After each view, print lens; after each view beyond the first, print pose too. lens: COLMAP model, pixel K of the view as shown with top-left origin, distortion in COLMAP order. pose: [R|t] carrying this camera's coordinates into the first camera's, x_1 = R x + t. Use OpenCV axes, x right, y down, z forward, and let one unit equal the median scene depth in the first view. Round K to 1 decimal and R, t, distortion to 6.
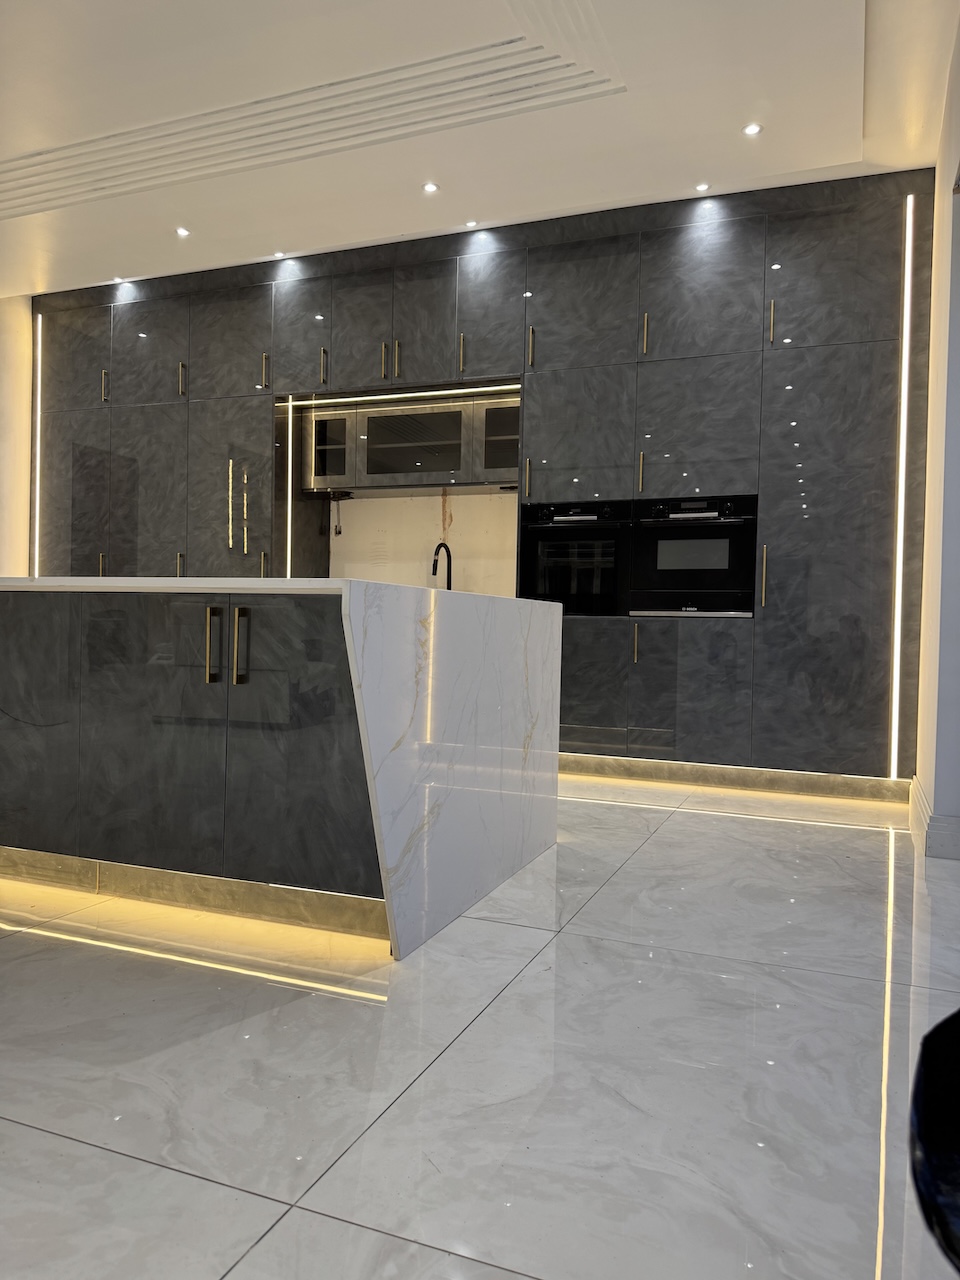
lens RADIAL K [[894.3, 0, 481.1], [0, 894.3, 647.4], [0, 0, 1]] dist [0.125795, -0.207083]
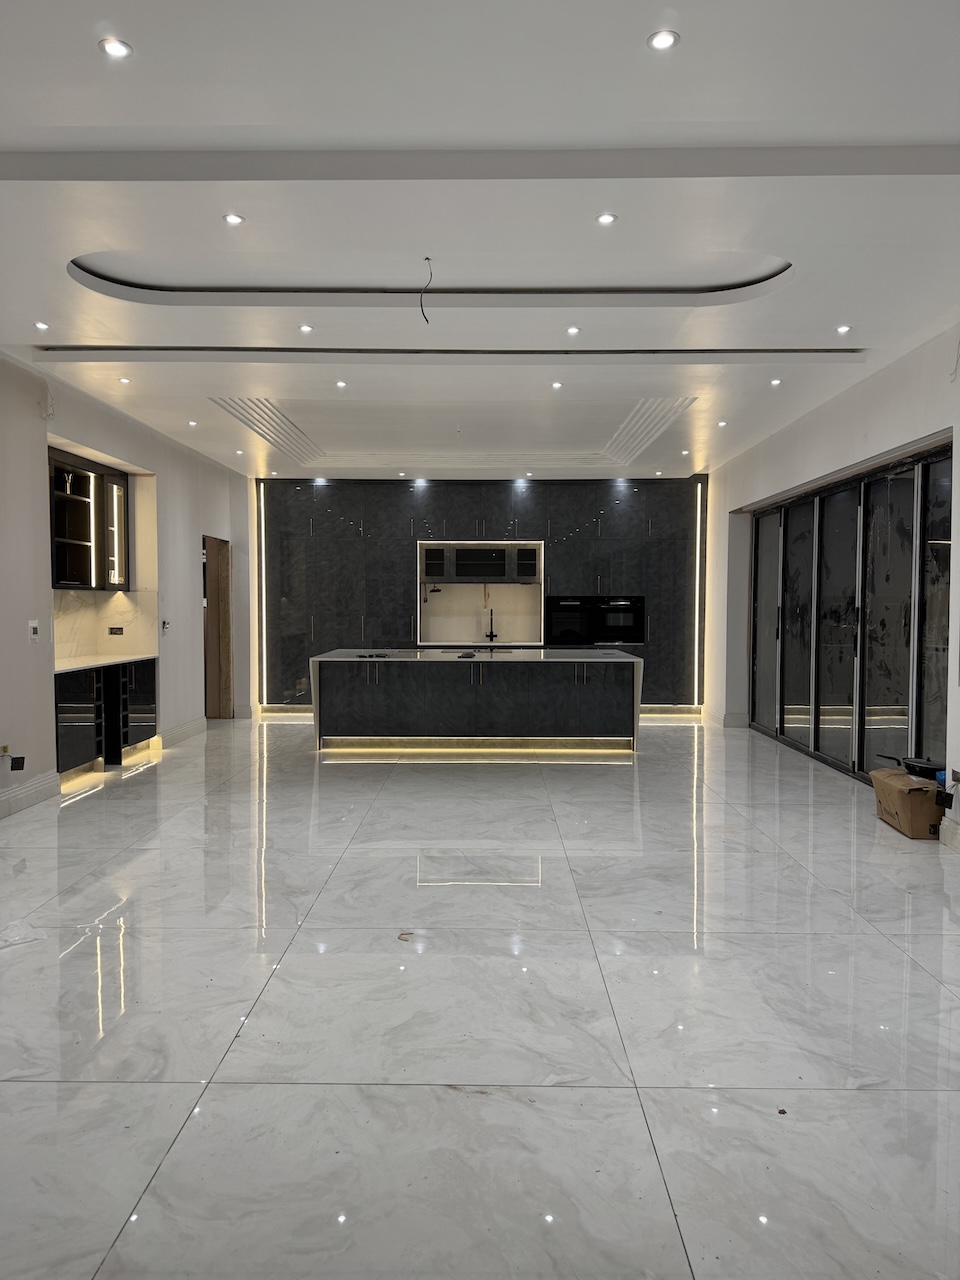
lens RADIAL K [[898.2, 0, 480.0], [0, 898.2, 640.0], [0, 0, 1]] dist [0.177300, -0.300958]
pose [[0.932984, -0.036067, 0.358107, -0.852508], [0.027092, 0.999181, 0.030049, -0.112614], [-0.358898, -0.018334, 0.933197, -0.977444]]
